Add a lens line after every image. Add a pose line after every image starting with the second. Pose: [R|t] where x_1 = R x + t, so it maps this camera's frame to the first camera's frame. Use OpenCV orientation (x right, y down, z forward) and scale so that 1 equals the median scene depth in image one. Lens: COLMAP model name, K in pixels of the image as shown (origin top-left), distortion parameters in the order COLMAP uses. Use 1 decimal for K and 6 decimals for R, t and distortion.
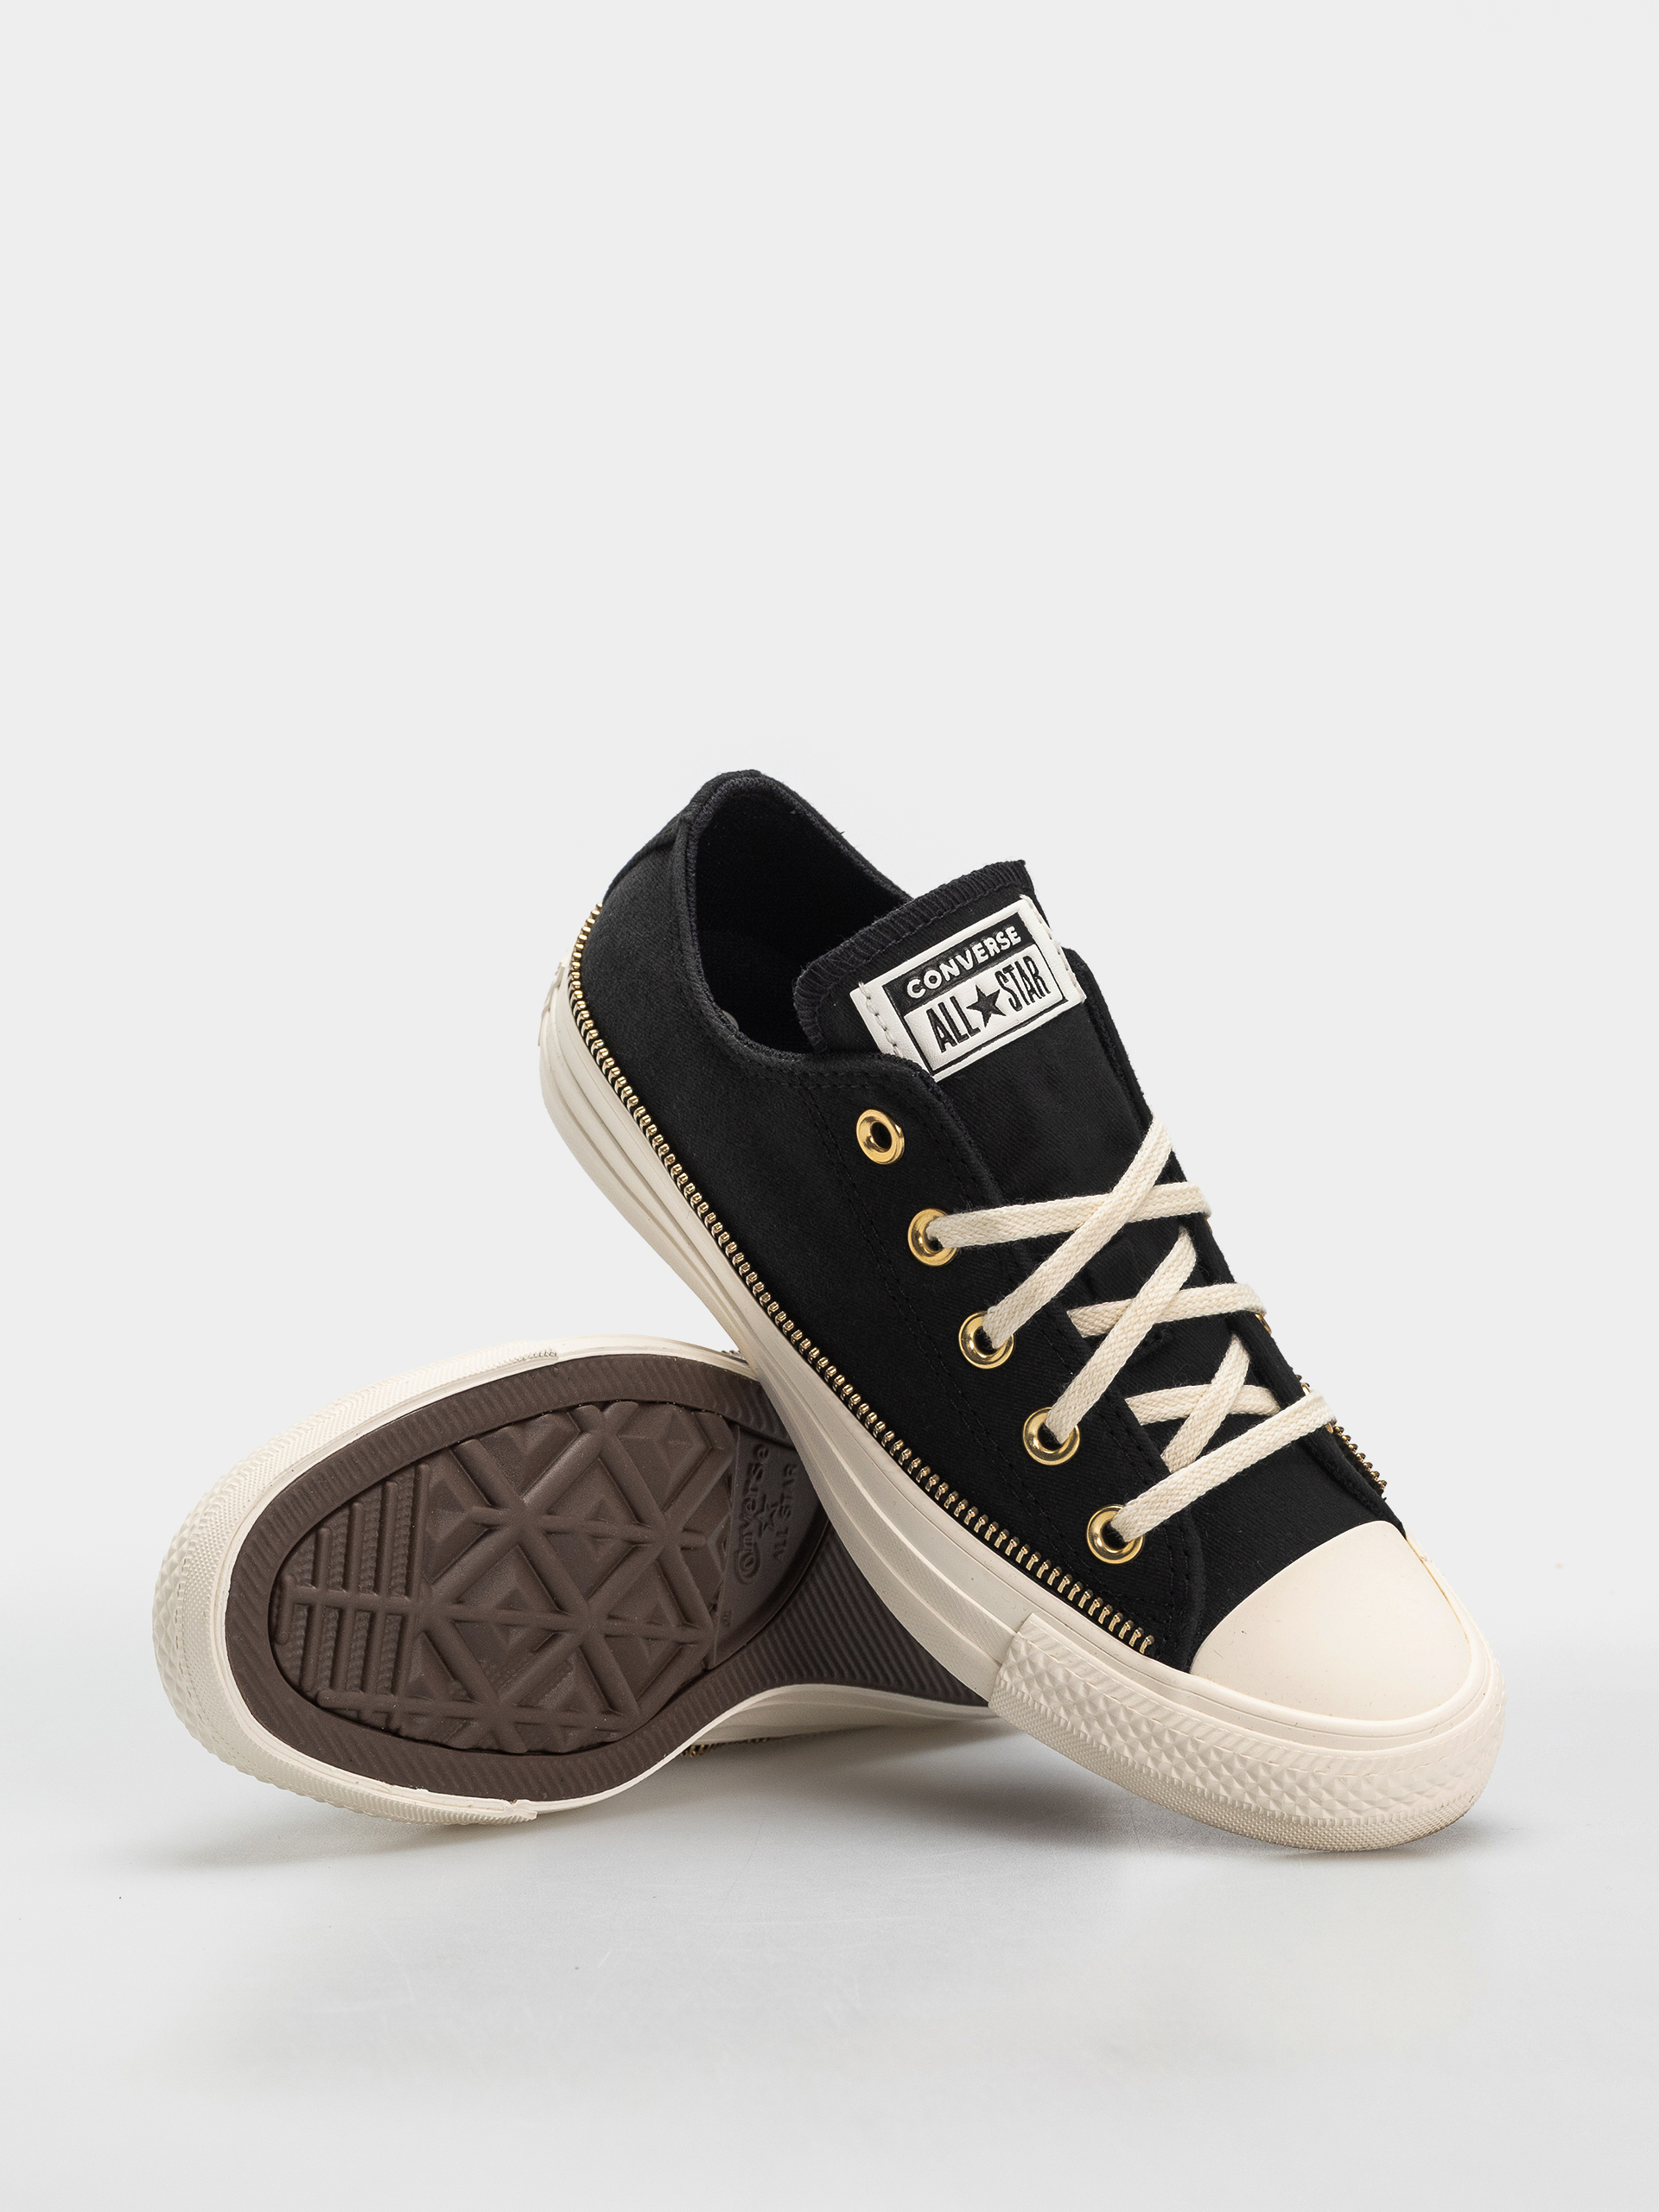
lens RADIAL K [[6753.2, 0, 827.0], [0, 6753.2, 1106.7], [0, 0, 1]] dist [-0.070881, 0.000000]
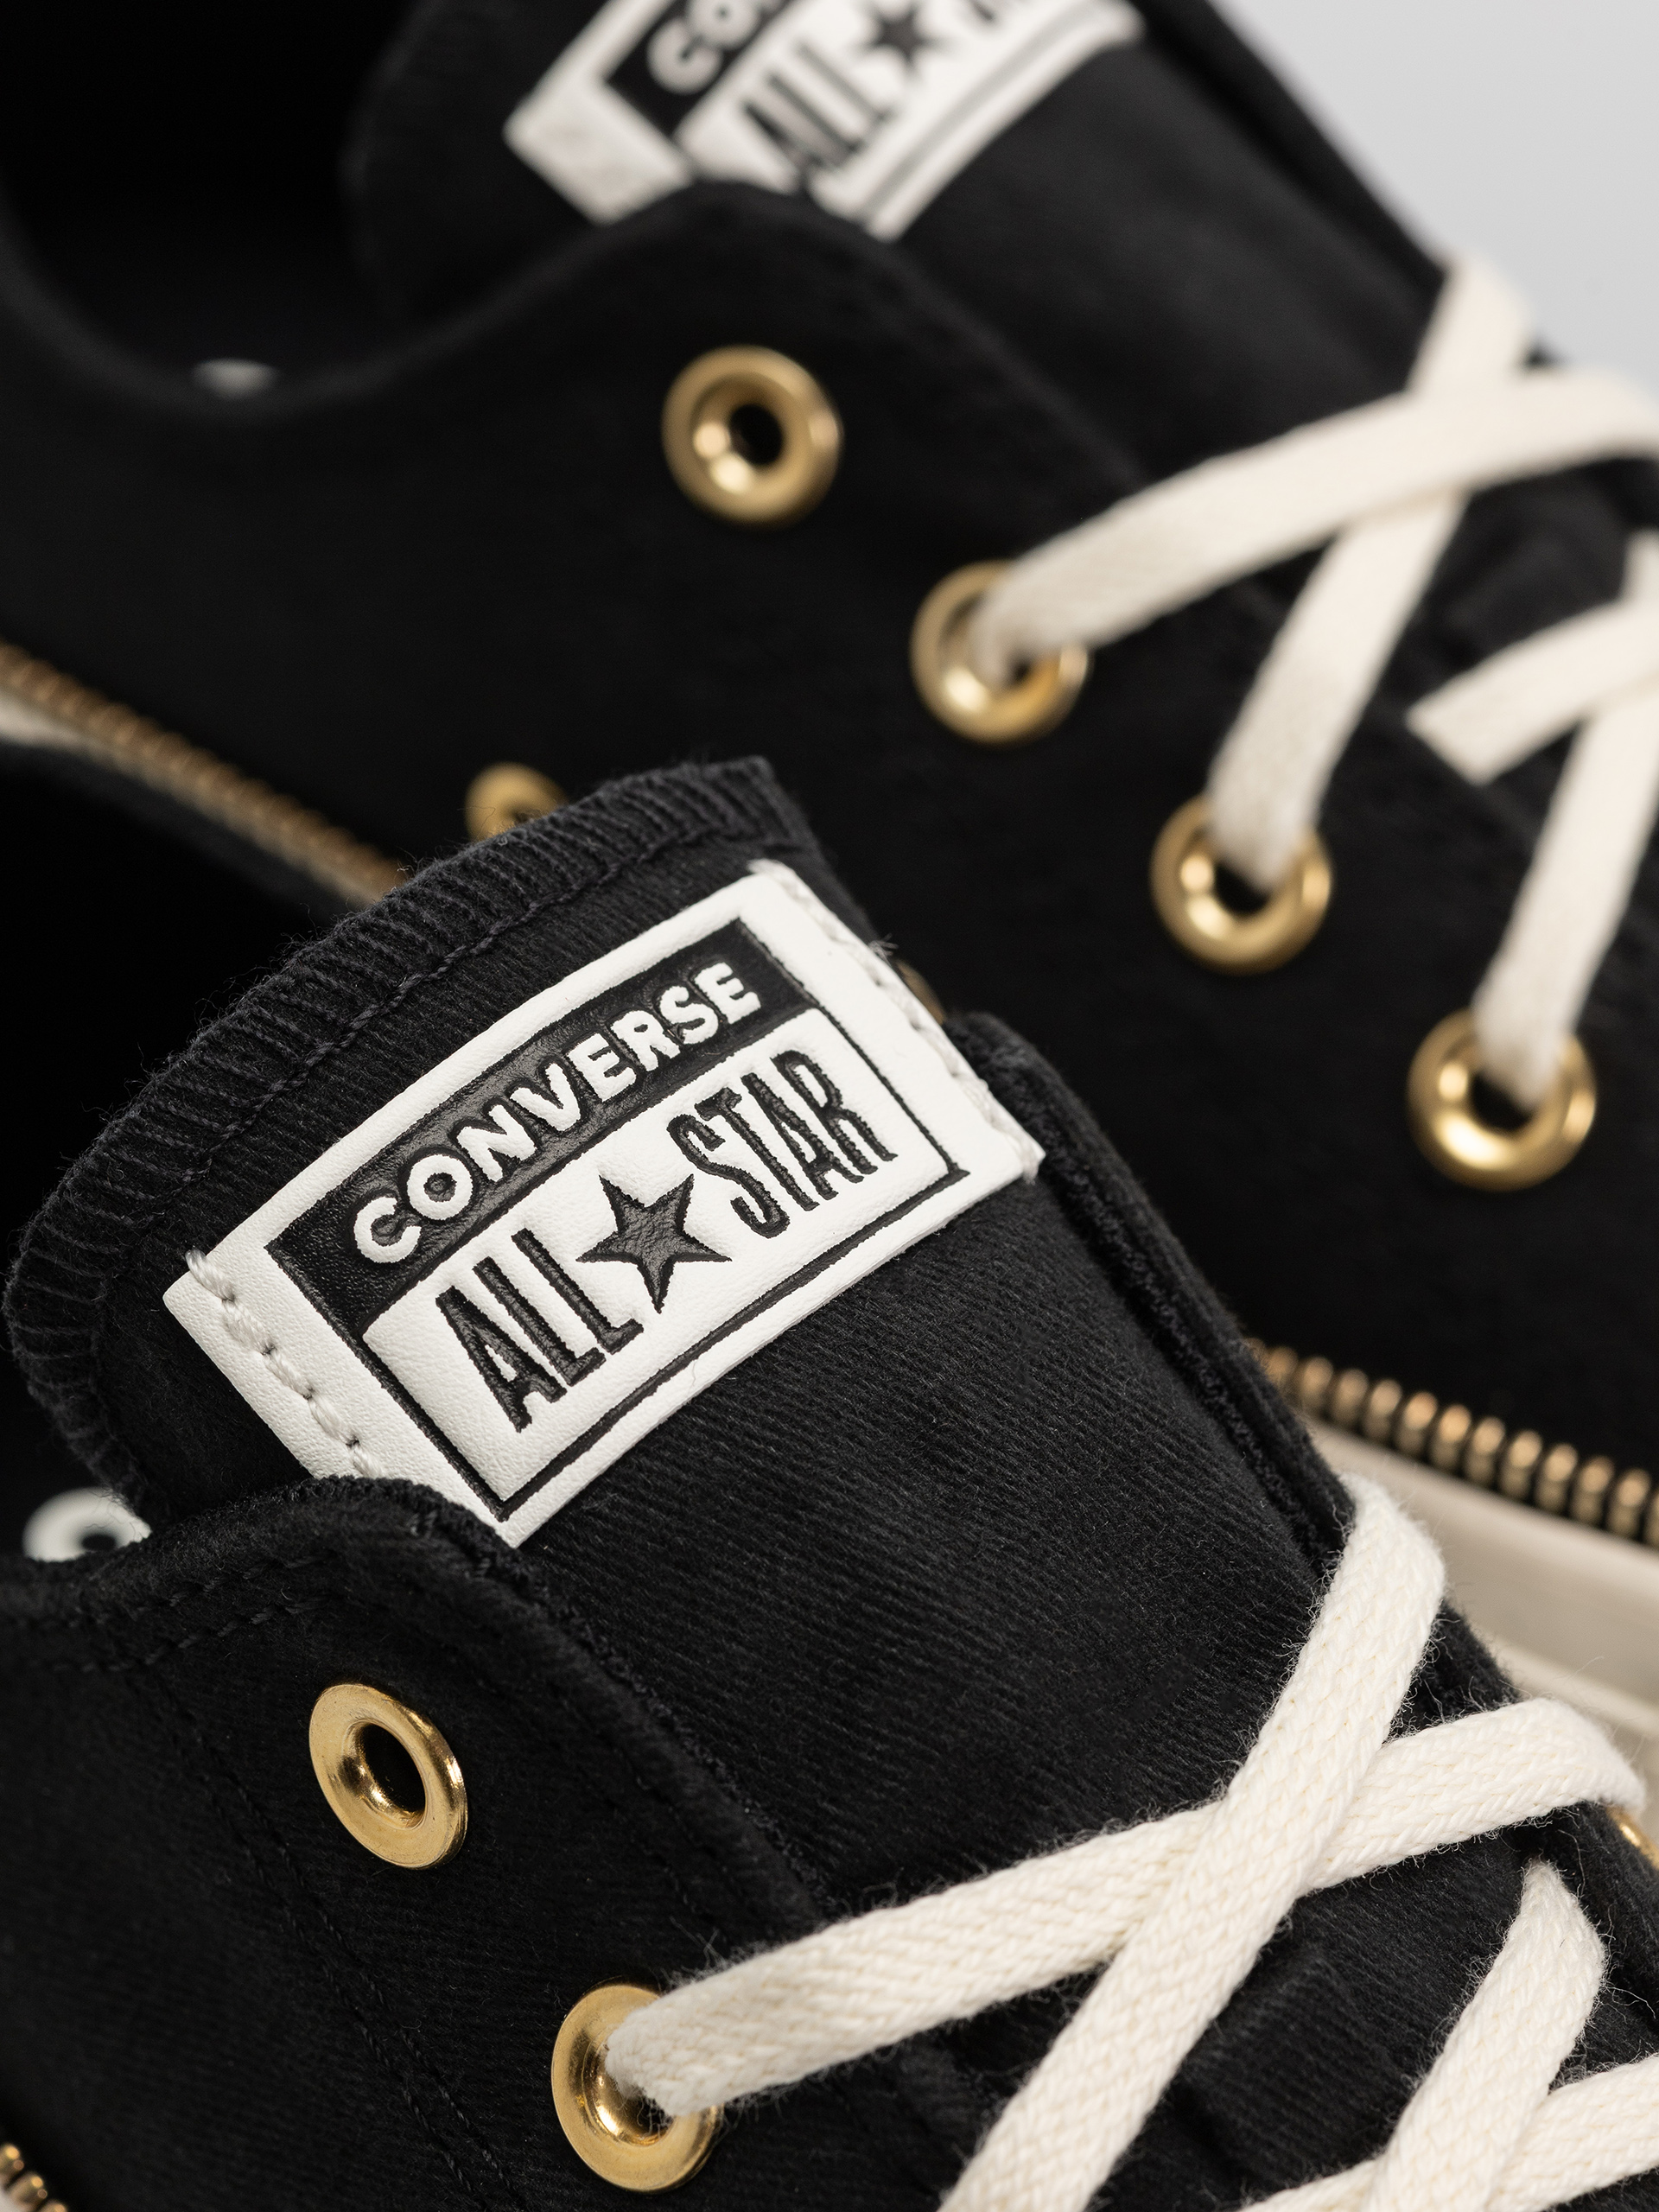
lens RADIAL K [[6753.2, 0, 824.2], [0, 6753.2, 1108.2], [0, 0, 1]] dist [-0.070881, 0.000000]
pose [[0.967076, -0.219958, -0.127995, 0.068129], [0.204504, 0.971035, -0.123568, 0.016213], [0.151467, 0.093324, 0.984047, 0.722381]]
